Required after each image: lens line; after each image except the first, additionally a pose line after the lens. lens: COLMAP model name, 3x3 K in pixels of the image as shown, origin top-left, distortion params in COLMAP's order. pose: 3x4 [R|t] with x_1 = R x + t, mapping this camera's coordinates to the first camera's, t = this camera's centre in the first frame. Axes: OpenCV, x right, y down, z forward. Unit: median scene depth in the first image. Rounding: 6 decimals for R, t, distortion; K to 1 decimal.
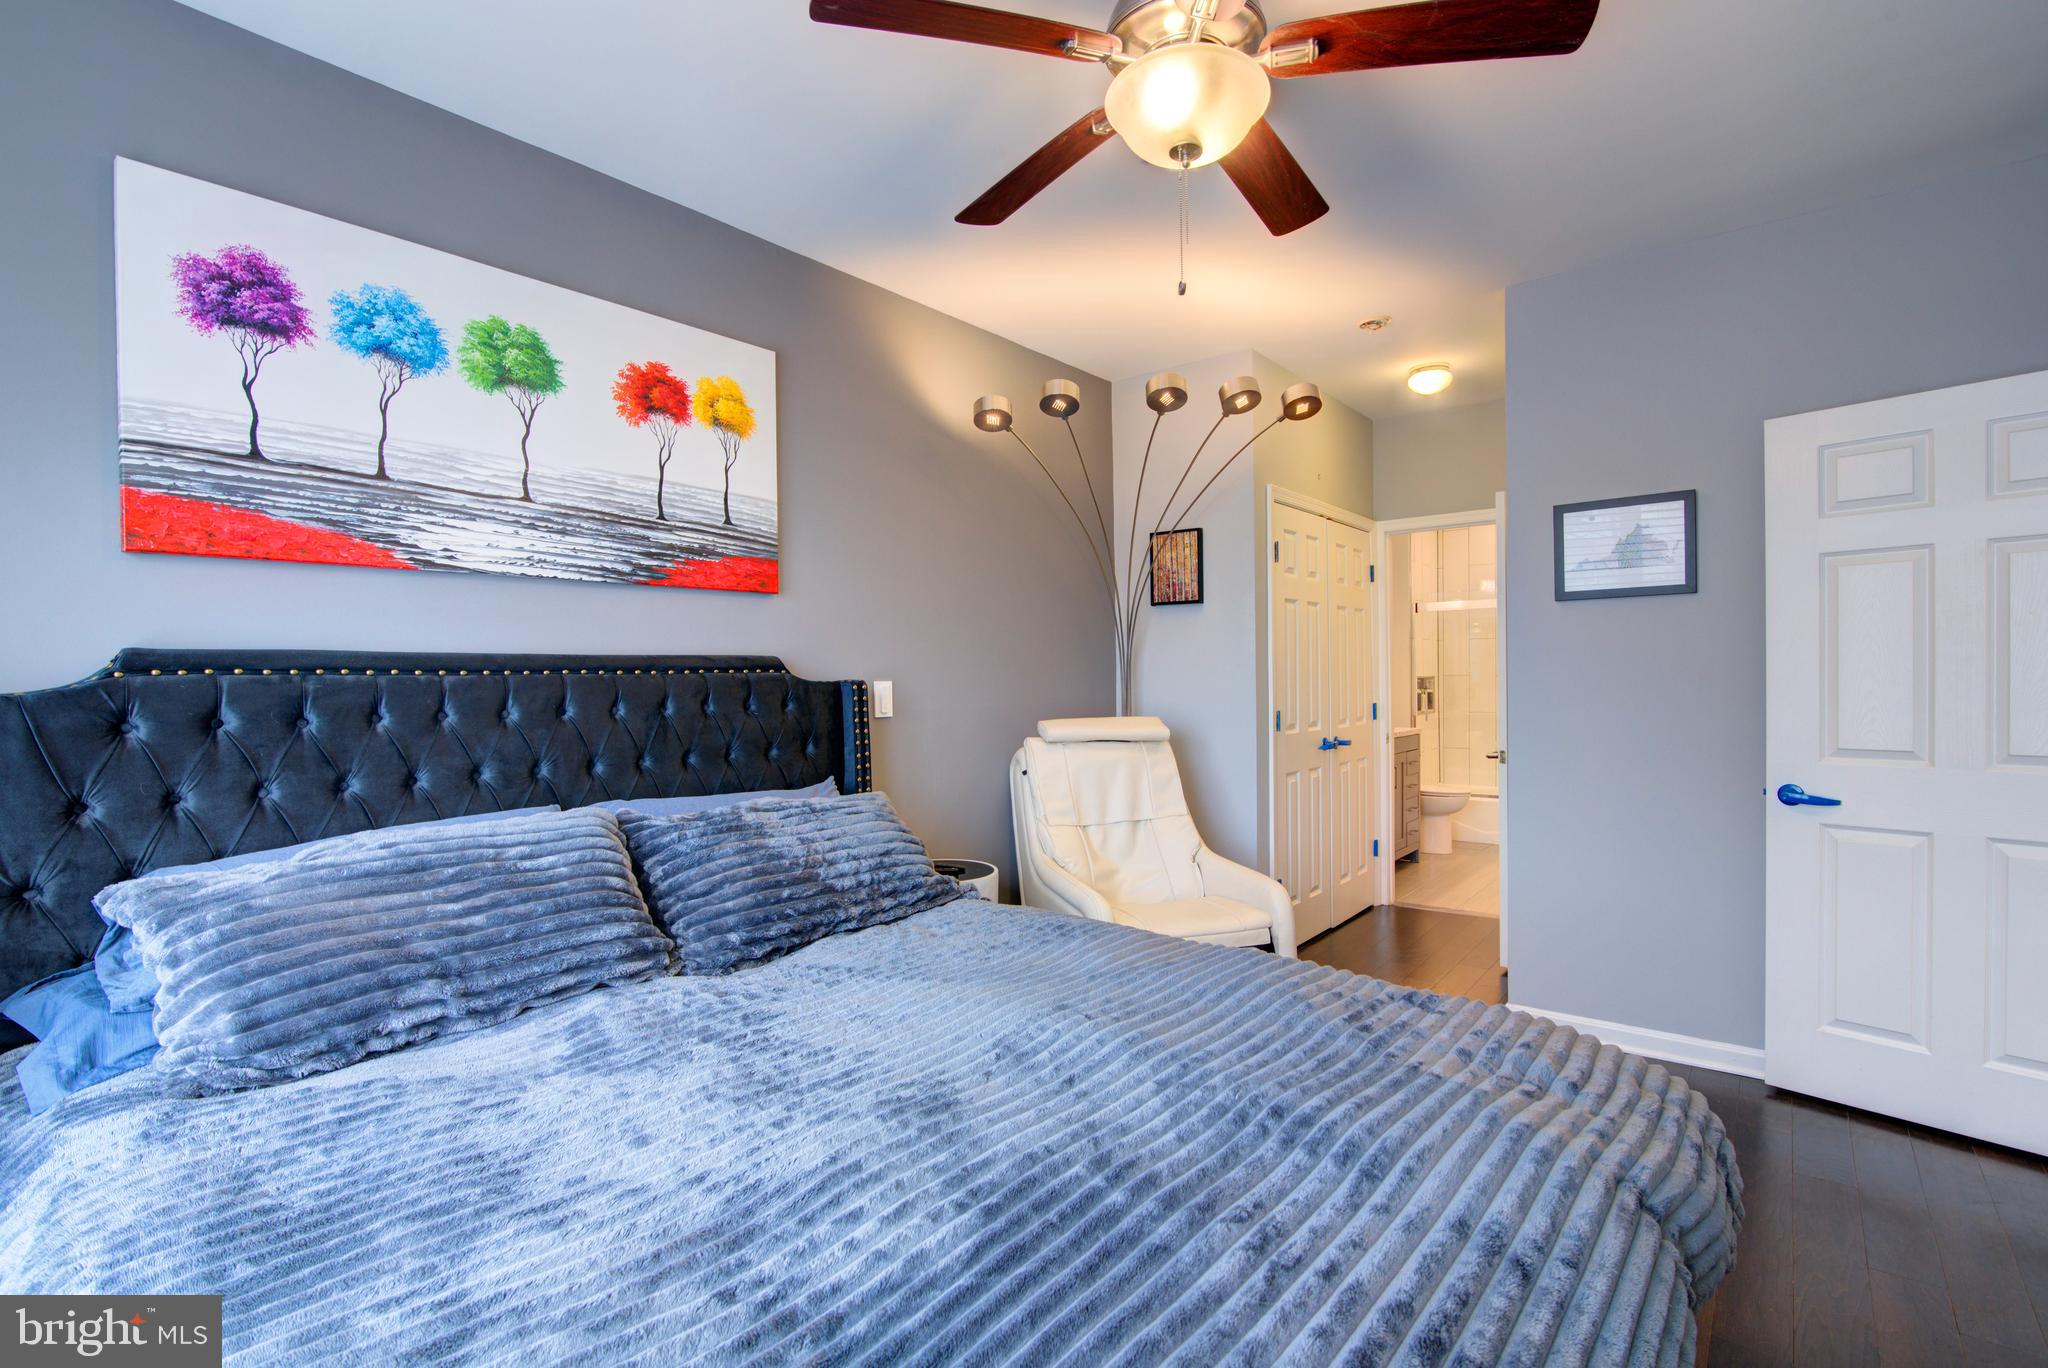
lens RADIAL K [[928.6, 0, 1025.2], [0, 928.6, 699.2], [0, 0, 1]] dist [-0.019112, 0.000958]
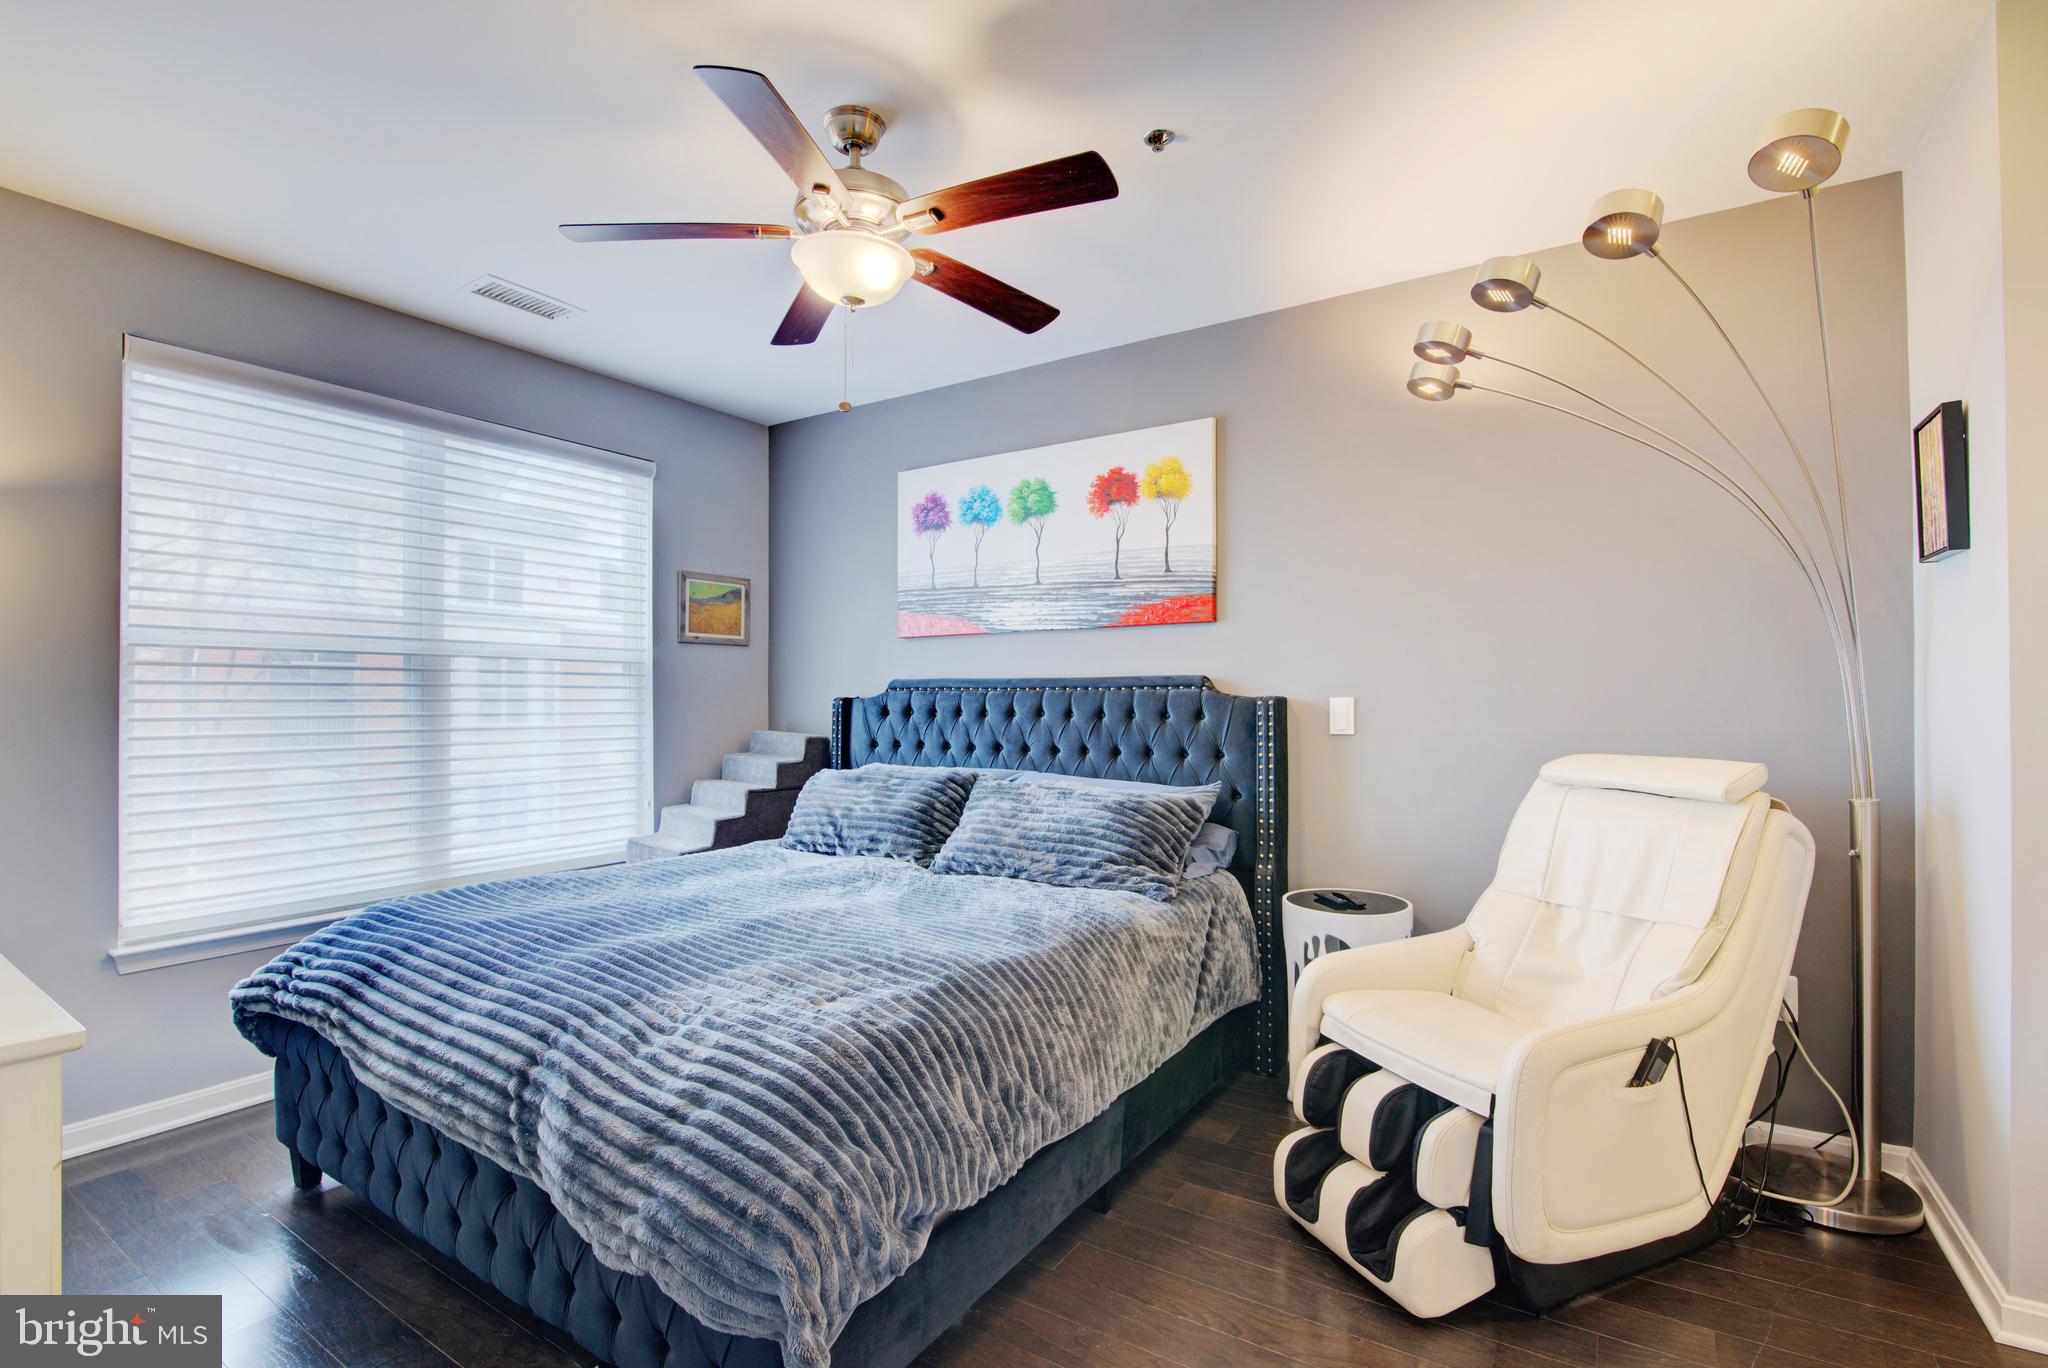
lens RADIAL K [[928.6, 0, 1025.2], [0, 928.6, 699.2], [0, 0, 1]] dist [-0.019112, 0.000958]
pose [[0.130516, 0.014395, -0.991342, 1.020375], [-0.020800, 0.999714, 0.011778, -0.028577], [0.991228, 0.019082, 0.130779, 0.716614]]
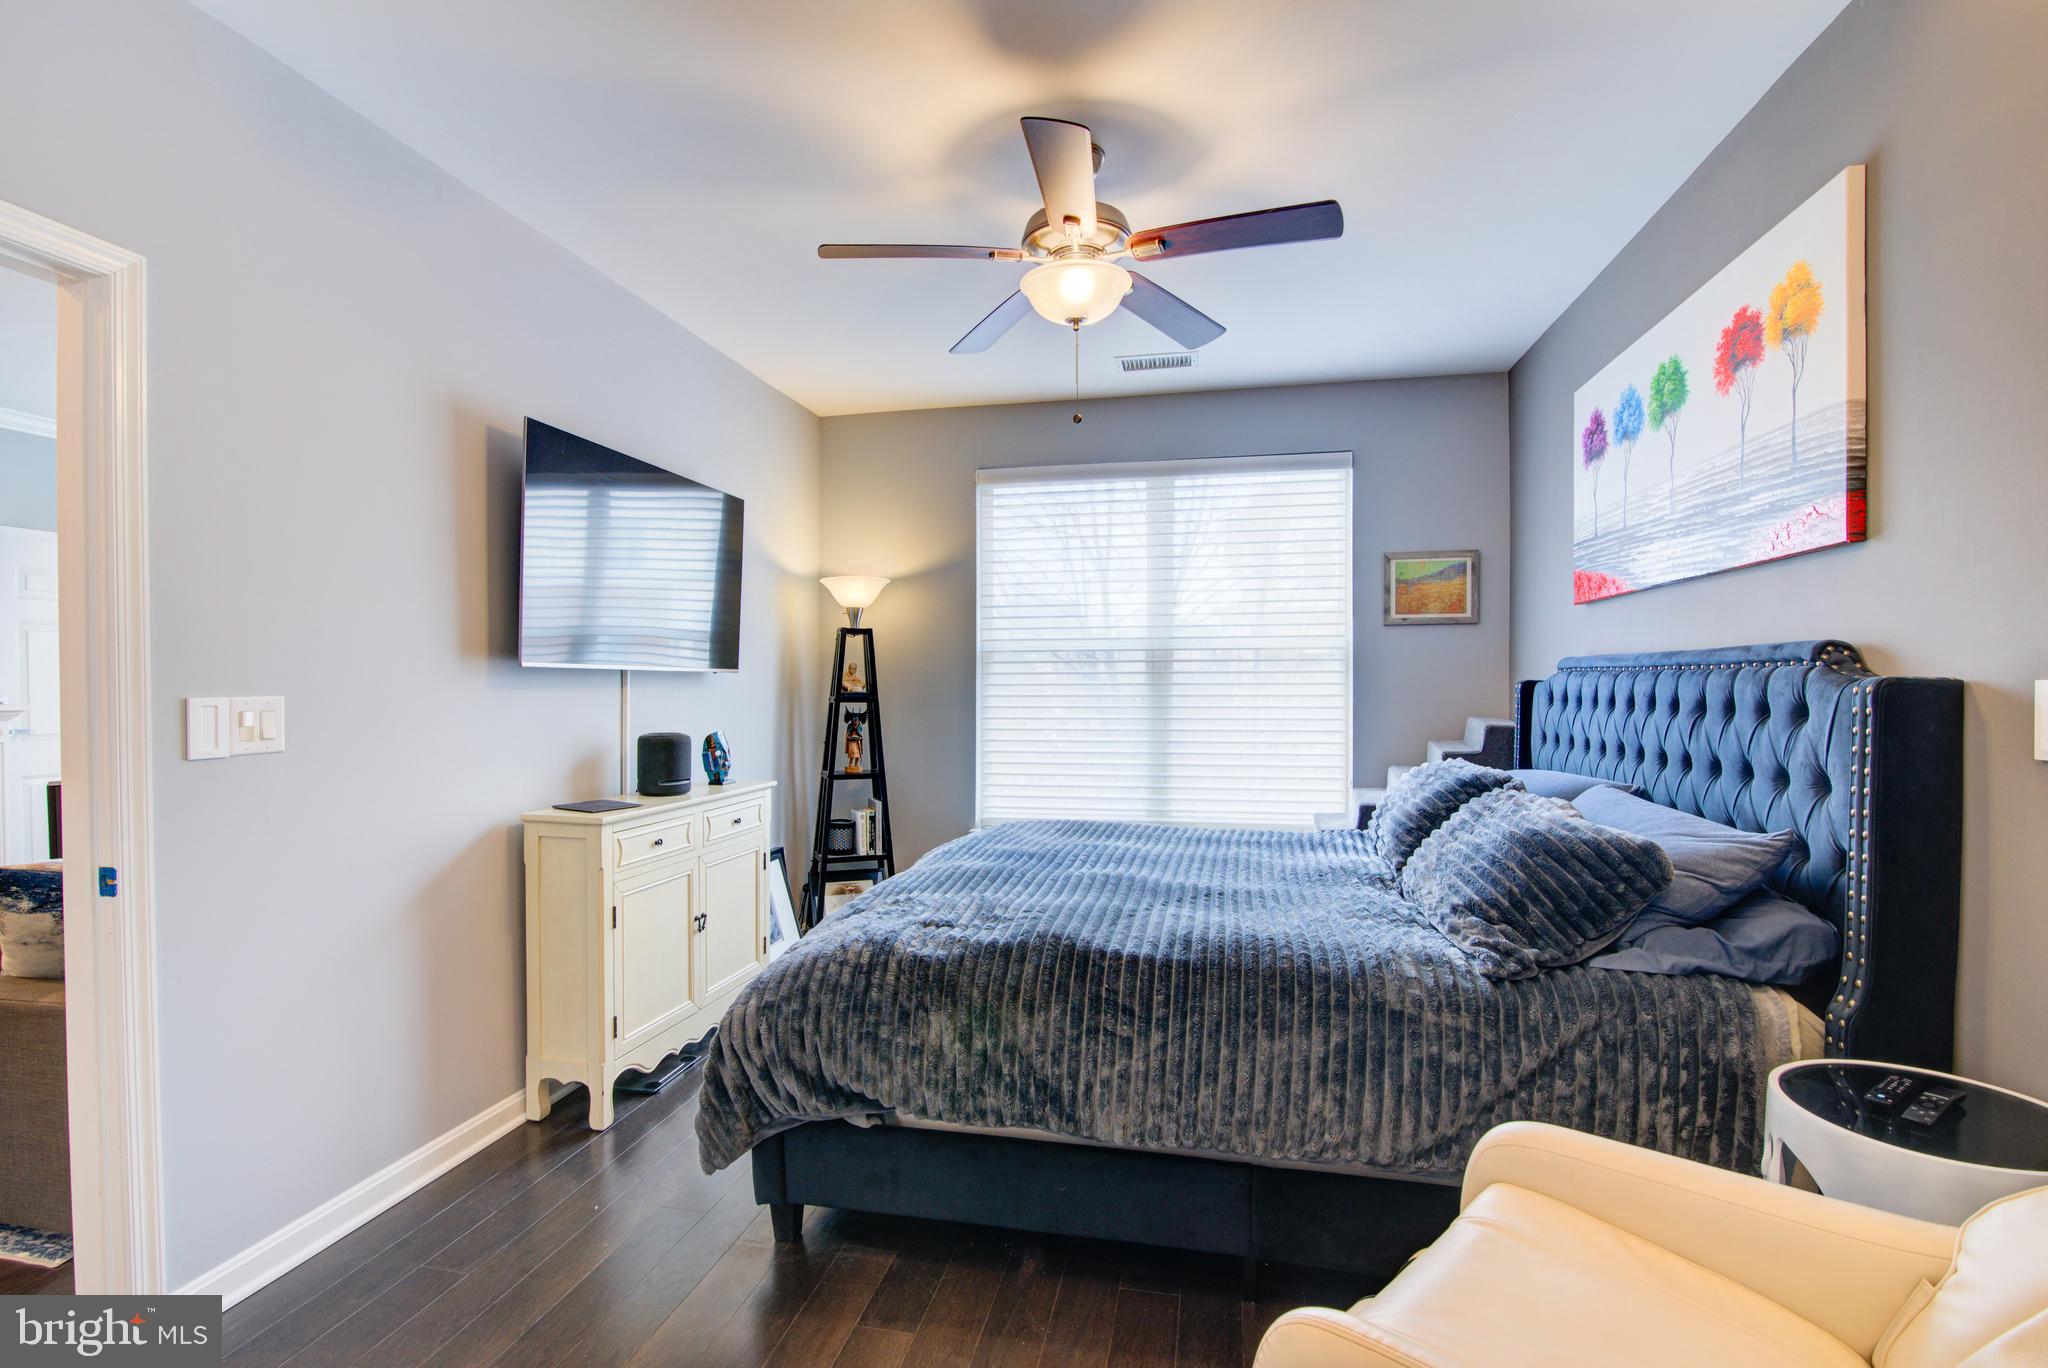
lens RADIAL K [[945.6, 0, 1002.7], [0, 945.6, 687.5], [0, 0, 1]] dist [-0.017084, 0.000909]
pose [[-0.890020, 0.019206, -0.455516, 0.648170], [0.006856, 0.999563, 0.028750, -0.041290], [0.455870, 0.022465, -0.889763, 1.533098]]
